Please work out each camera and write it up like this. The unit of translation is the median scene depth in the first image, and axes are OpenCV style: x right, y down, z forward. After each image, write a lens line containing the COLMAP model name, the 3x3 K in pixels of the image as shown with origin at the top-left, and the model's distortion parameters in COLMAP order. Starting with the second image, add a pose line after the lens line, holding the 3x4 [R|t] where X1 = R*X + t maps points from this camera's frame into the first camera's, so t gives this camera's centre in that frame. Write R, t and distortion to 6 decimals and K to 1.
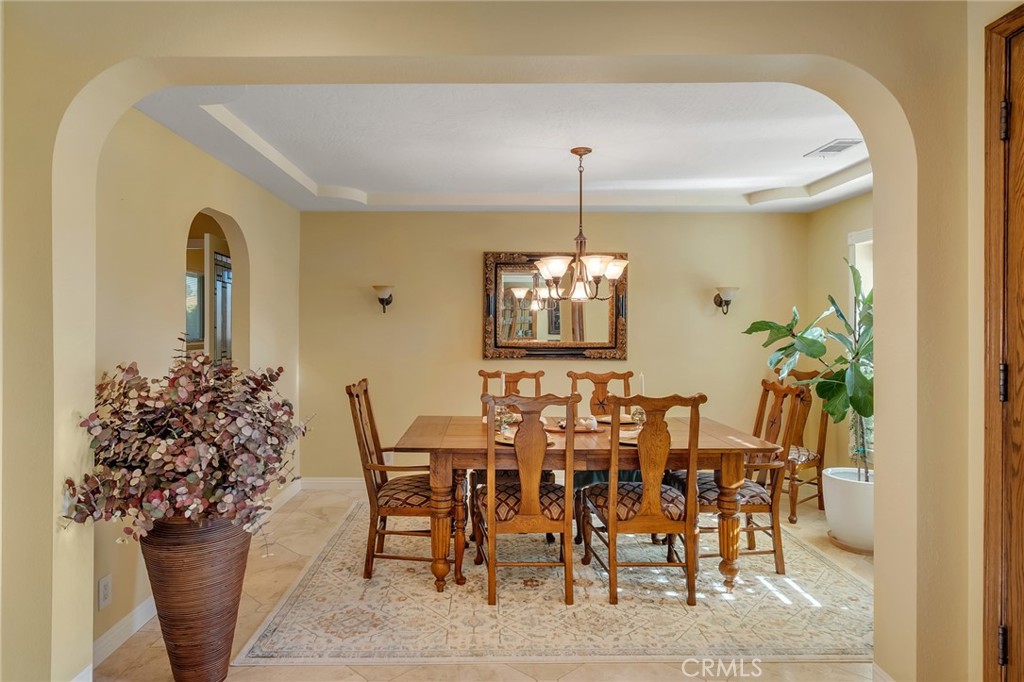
lens RADIAL K [[636.5, 0, 504.6], [0, 636.5, 331.1], [0, 0, 1]] dist [-0.000288, -0.001262]
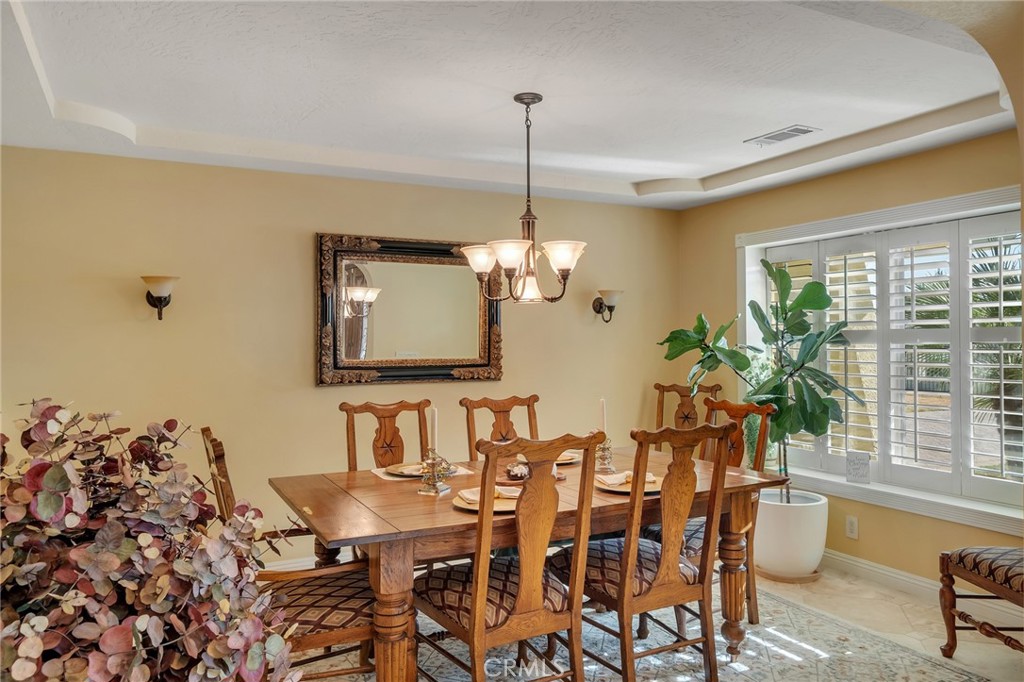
lens RADIAL K [[718.0, 0, 505.3], [0, 718.0, 342.4], [0, 0, 1]] dist [-0.007815, 0.007180]
pose [[0.888241, -0.011951, 0.459222, -0.241137], [0.013295, 0.999912, 0.000307, -0.001835], [-0.459185, 0.005833, 0.888321, 0.232816]]
